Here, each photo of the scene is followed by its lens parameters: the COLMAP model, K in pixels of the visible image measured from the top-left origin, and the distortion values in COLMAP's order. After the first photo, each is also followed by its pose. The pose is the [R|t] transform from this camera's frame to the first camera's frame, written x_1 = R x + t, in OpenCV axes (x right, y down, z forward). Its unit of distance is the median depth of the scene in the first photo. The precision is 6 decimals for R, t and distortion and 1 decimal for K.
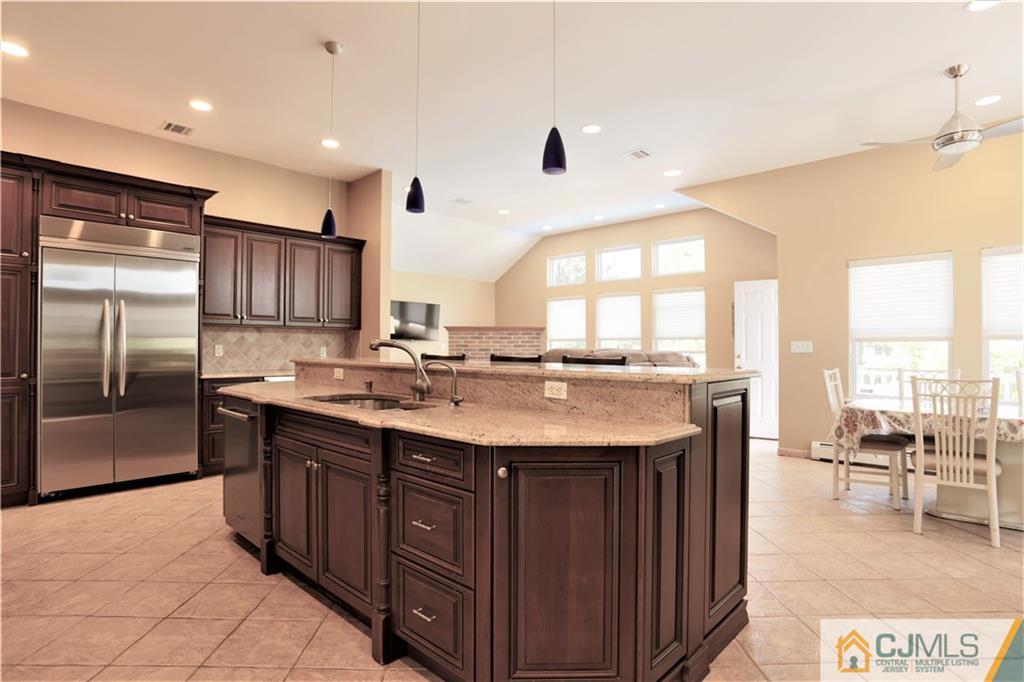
lens RADIAL K [[535.9, 0, 513.9], [0, 535.9, 339.3], [0, 0, 1]] dist [-0.064469, 0.027590]
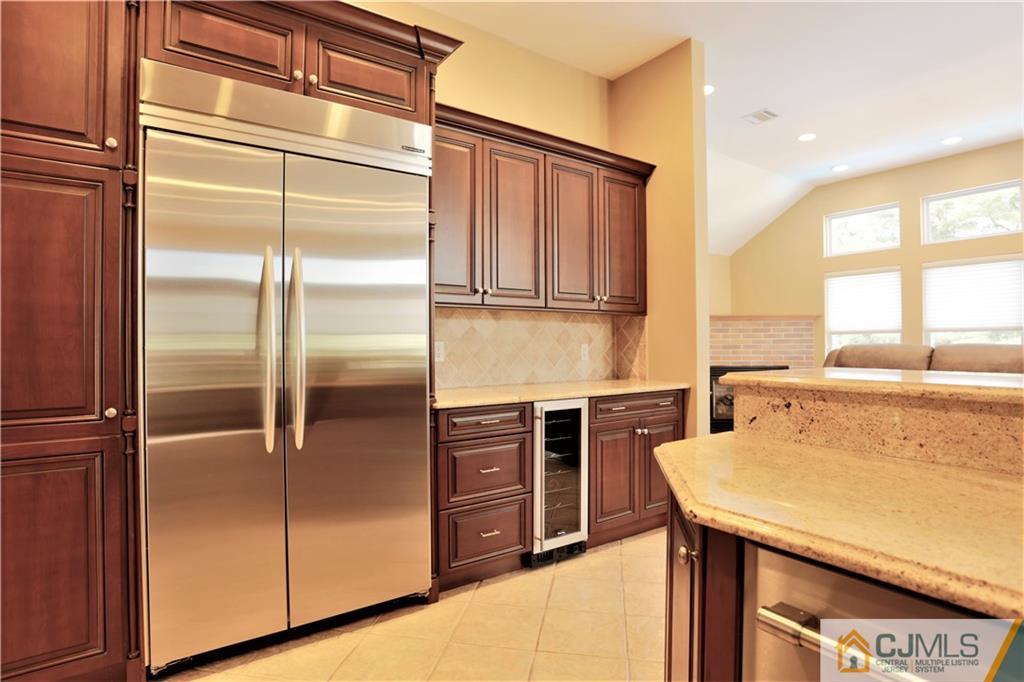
lens RADIAL K [[535.9, 0, 513.4], [0, 535.9, 340.3], [0, 0, 1]] dist [-0.064469, 0.027590]
pose [[0.980935, -0.005636, -0.194252, -0.347628], [0.007295, 0.999943, 0.007828, 0.004606], [0.194197, -0.009096, 0.980920, 0.420443]]
